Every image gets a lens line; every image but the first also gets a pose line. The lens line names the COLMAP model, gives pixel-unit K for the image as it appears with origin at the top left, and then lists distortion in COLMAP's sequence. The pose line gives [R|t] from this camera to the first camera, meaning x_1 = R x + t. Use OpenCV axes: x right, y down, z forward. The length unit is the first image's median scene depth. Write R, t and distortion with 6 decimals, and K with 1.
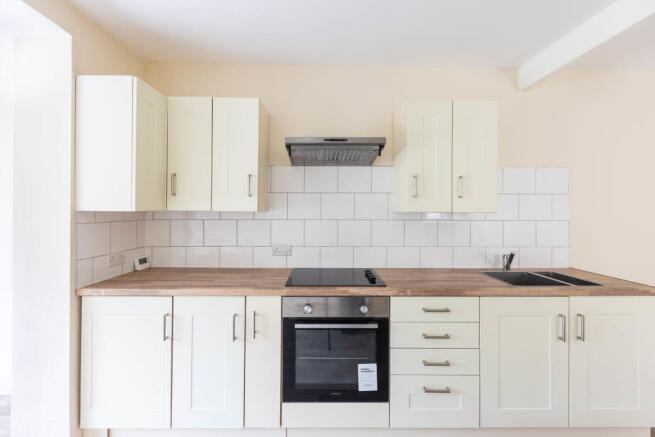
lens RADIAL K [[291.7, 0, 327.7], [0, 291.7, 209.1], [0, 0, 1]] dist [0.000189, 0.000086]
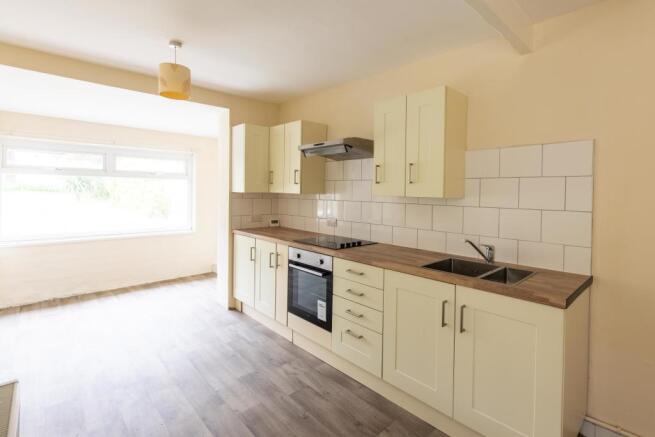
lens RADIAL K [[318.6, 0, 352.7], [0, 318.6, 195.5], [0, 0, 1]] dist [-0.000040, -0.000446]
pose [[0.705637, 0.017148, -0.708366, 1.167146], [-0.018195, 0.999816, 0.006079, 0.002721], [0.708340, 0.008599, 0.705820, 0.005298]]
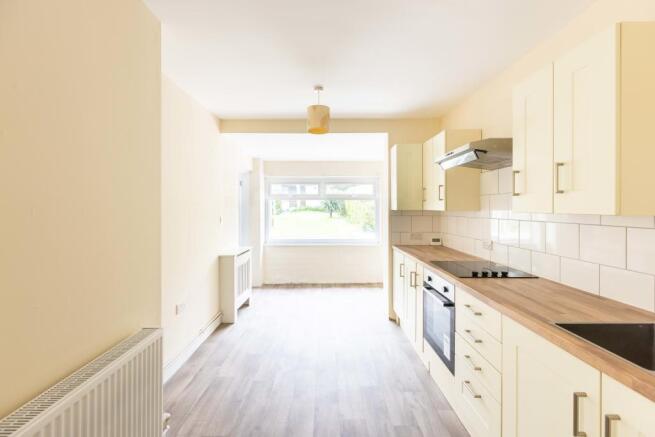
lens RADIAL K [[297.3, 0, 325.5], [0, 297.3, 208.5], [0, 0, 1]] dist [-0.001454, -0.000121]
pose [[0.005765, -0.000912, -0.999983, 1.205024], [-0.006557, 0.999978, -0.000950, 0.003159], [0.999962, 0.006563, 0.005759, 0.420185]]
